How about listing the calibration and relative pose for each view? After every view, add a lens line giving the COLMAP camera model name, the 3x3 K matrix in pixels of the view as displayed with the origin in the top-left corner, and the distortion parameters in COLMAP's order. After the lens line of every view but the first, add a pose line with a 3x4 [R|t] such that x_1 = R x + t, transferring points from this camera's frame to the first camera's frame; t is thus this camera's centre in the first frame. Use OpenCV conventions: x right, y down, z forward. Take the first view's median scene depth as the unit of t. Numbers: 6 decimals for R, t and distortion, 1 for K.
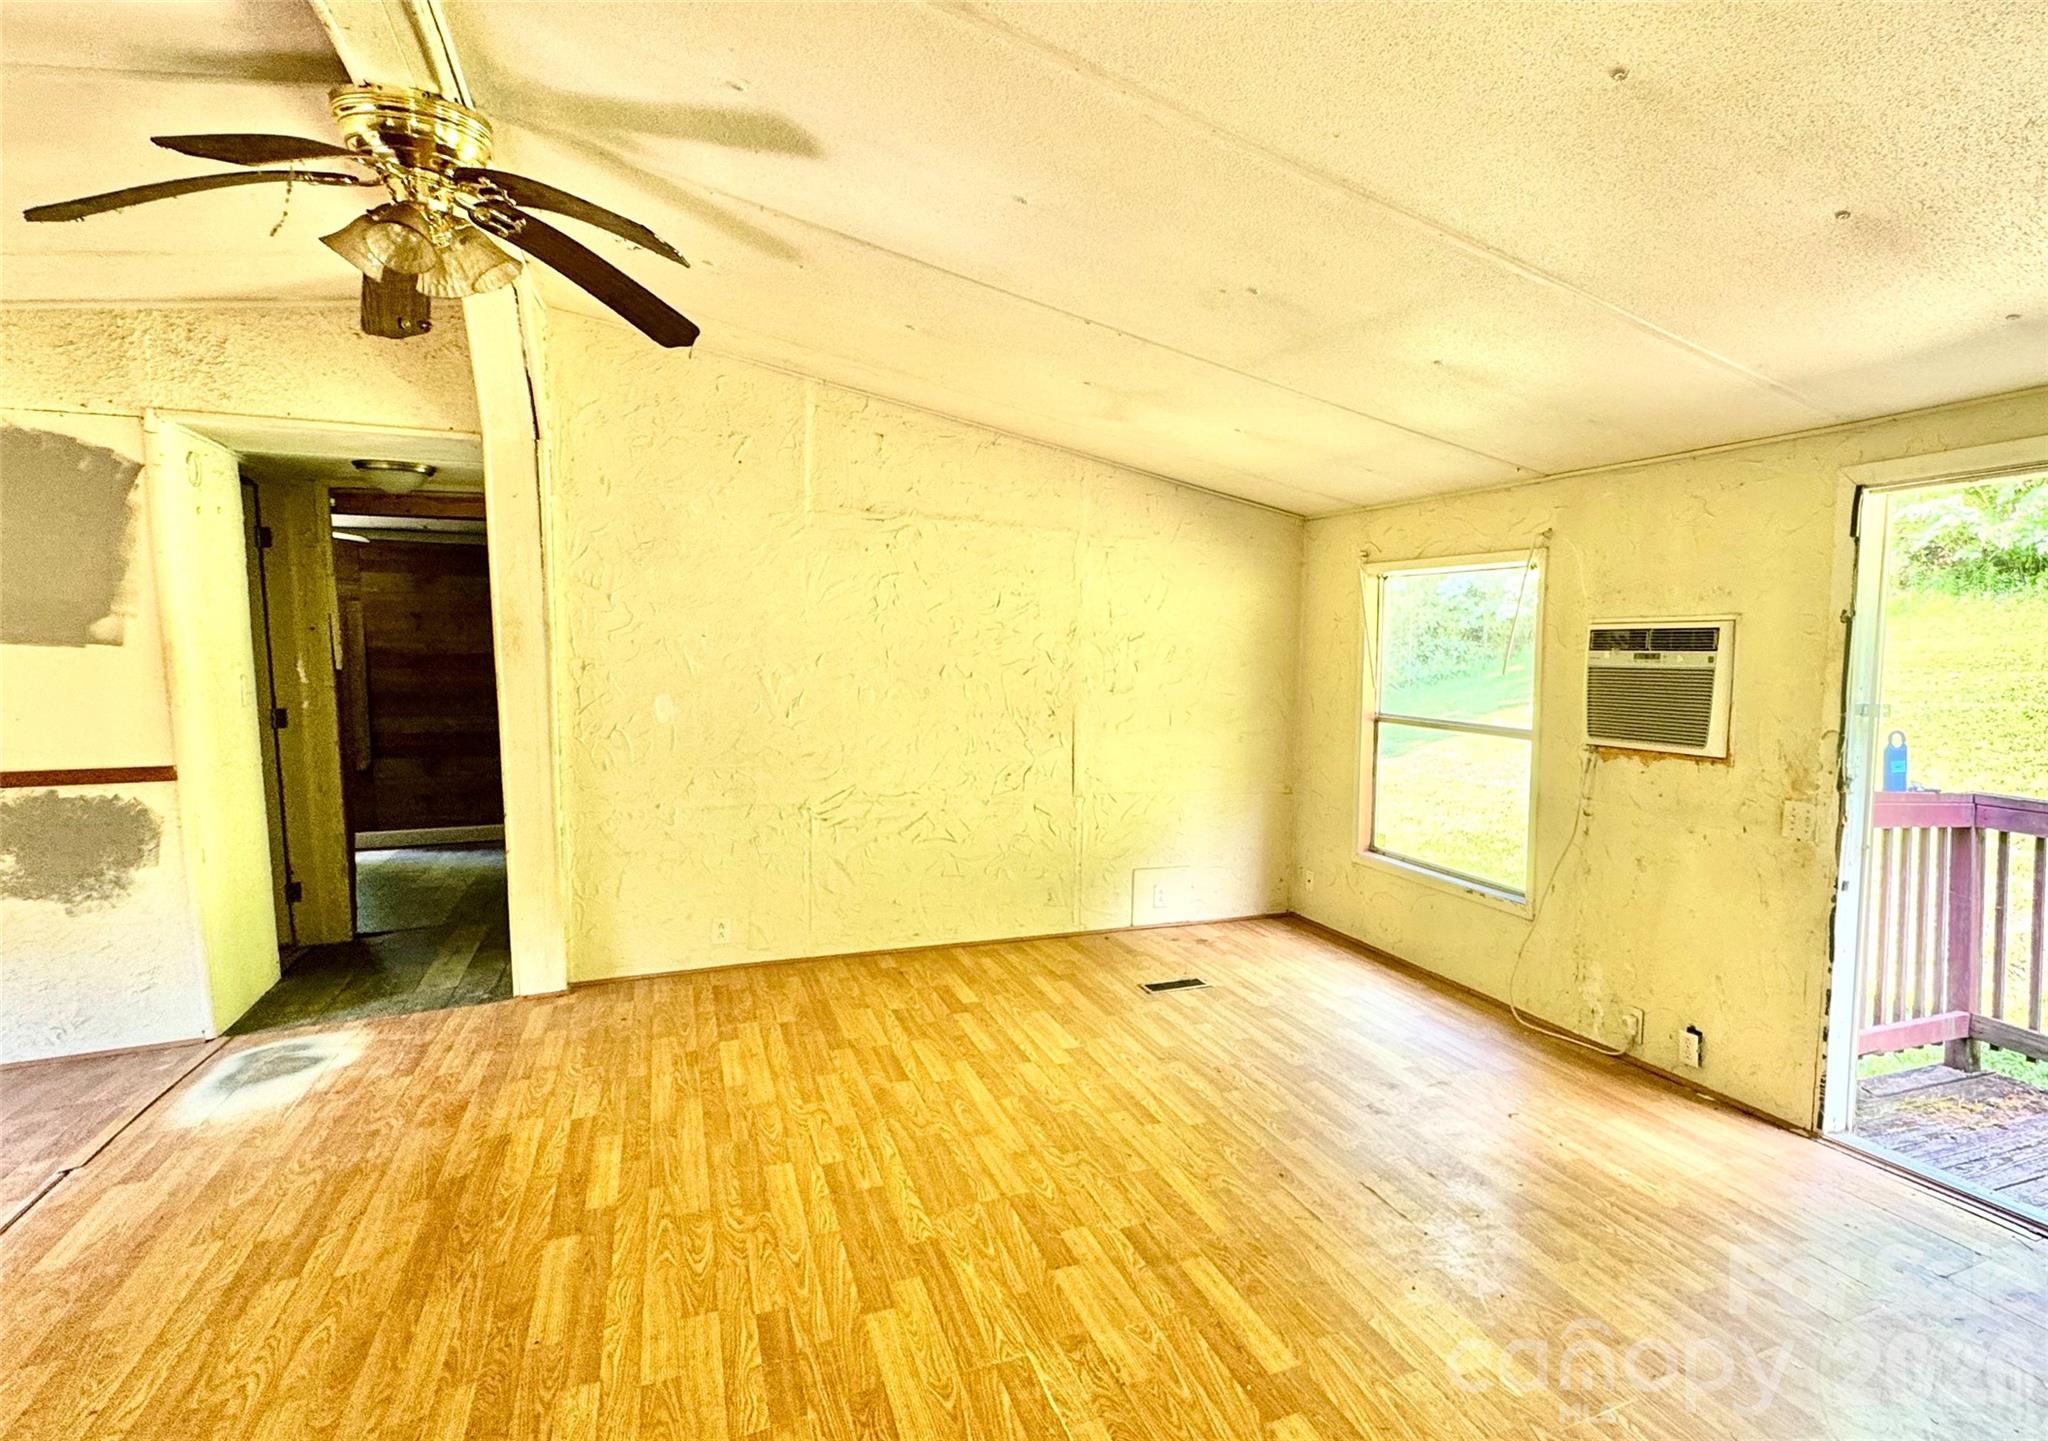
lens RADIAL K [[1047.8, 0, 1024.5], [0, 1047.8, 753.7], [0, 0, 1]] dist [0.001942, 0.000534]
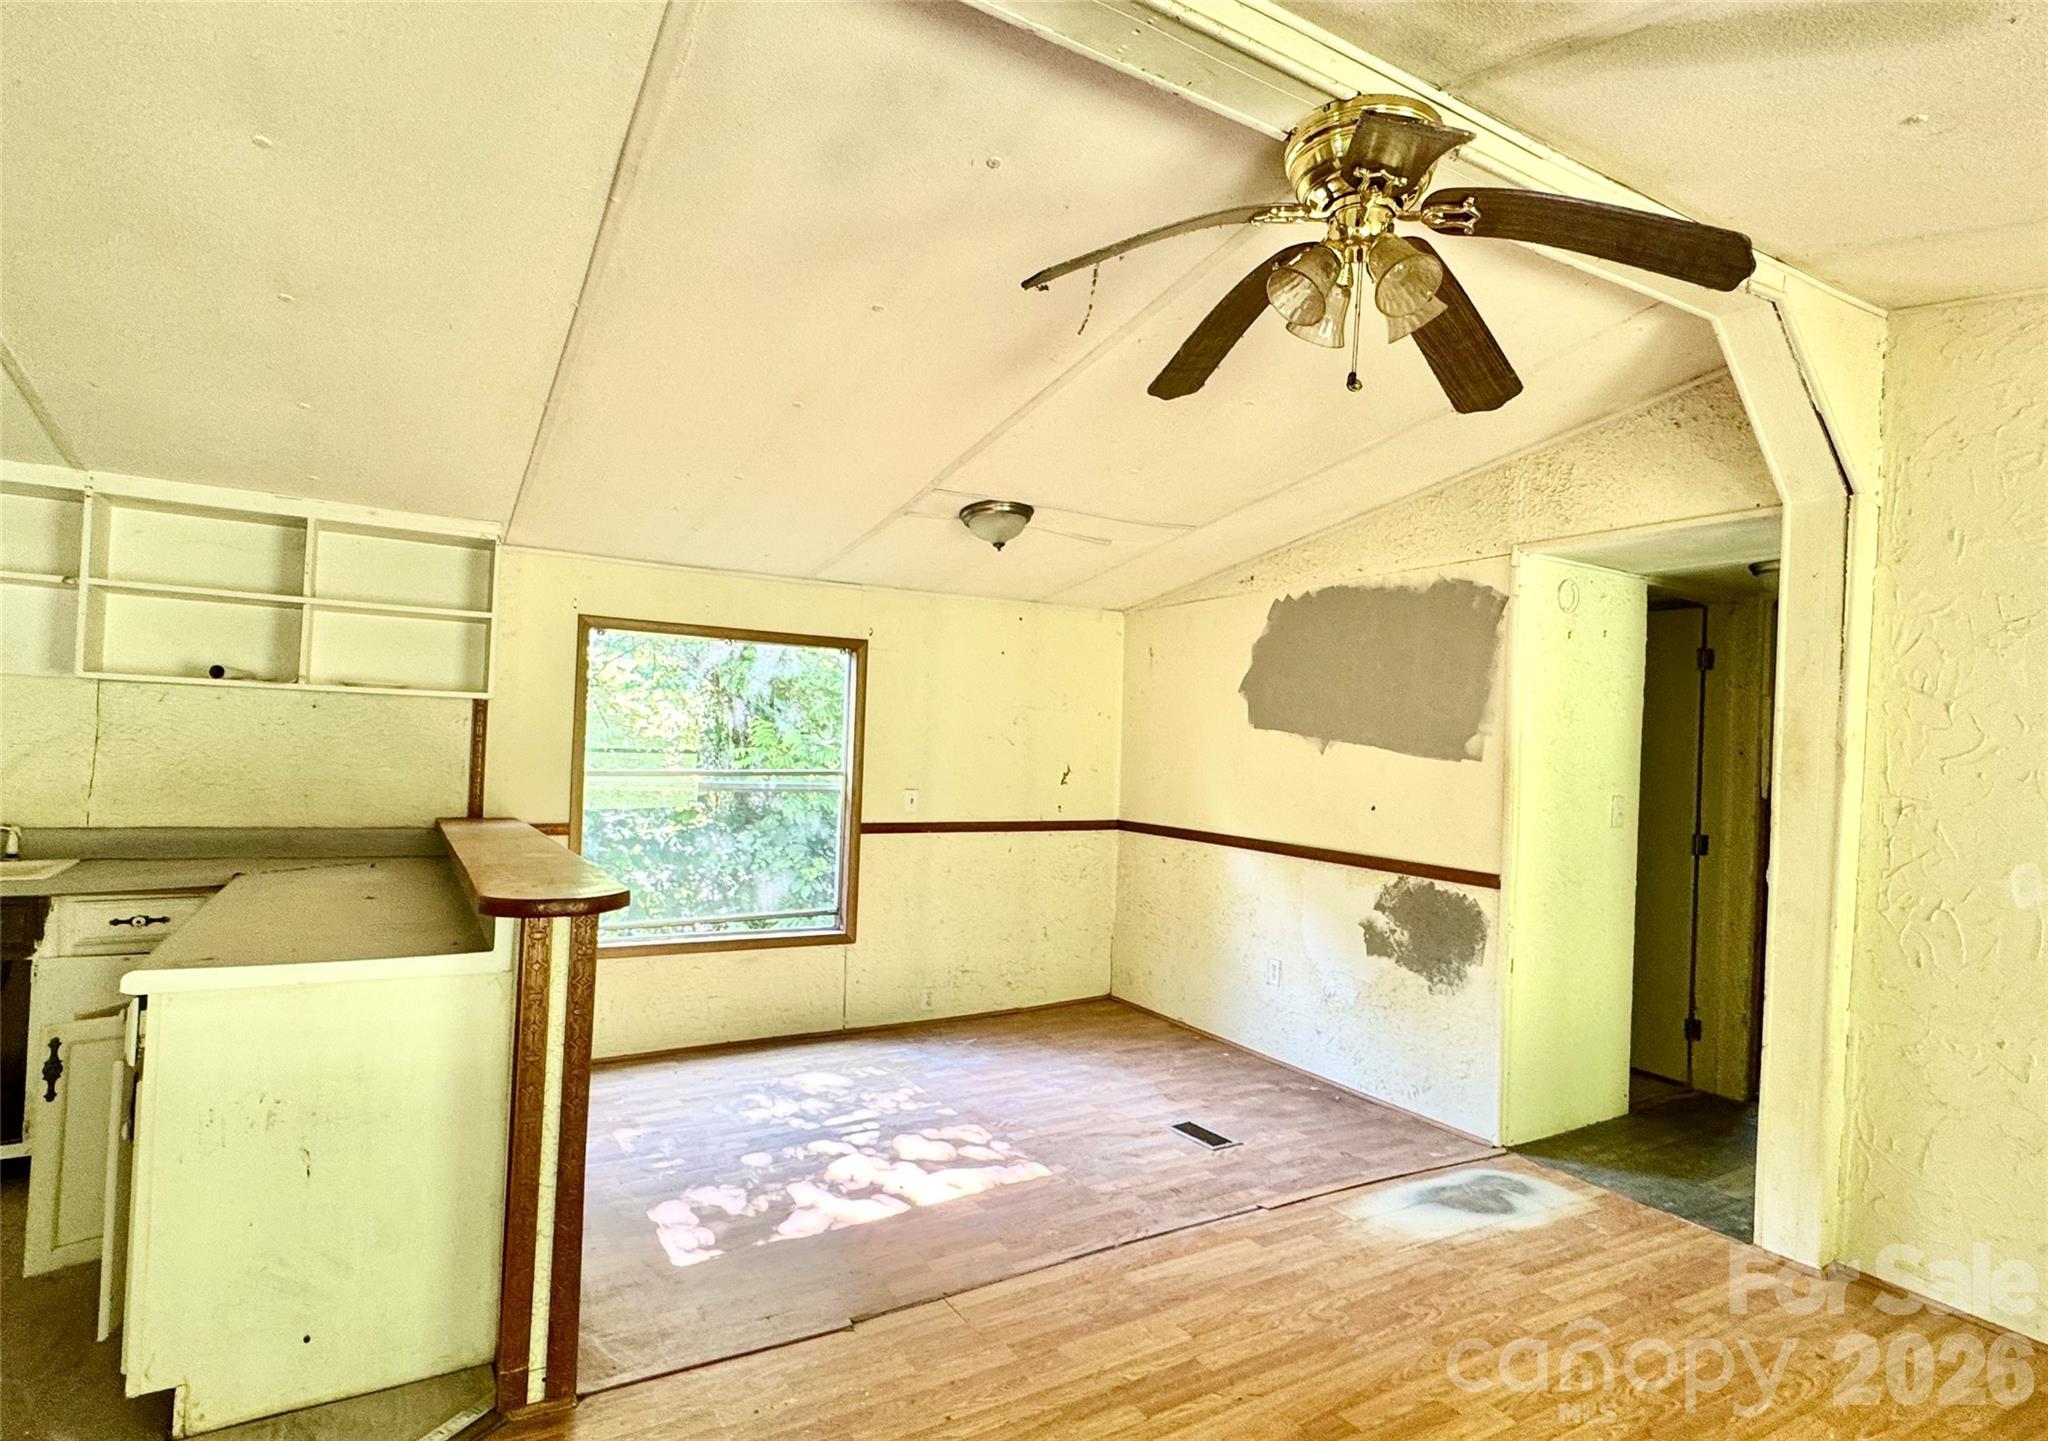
lens RADIAL K [[1047.8, 0, 1024.5], [0, 1047.8, 753.7], [0, 0, 1]] dist [0.001942, 0.000534]
pose [[0.271646, 0.022114, -0.962143, 0.085900], [-0.138706, 0.990198, -0.016402, -0.030519], [0.952349, 0.137911, 0.272051, 0.283998]]
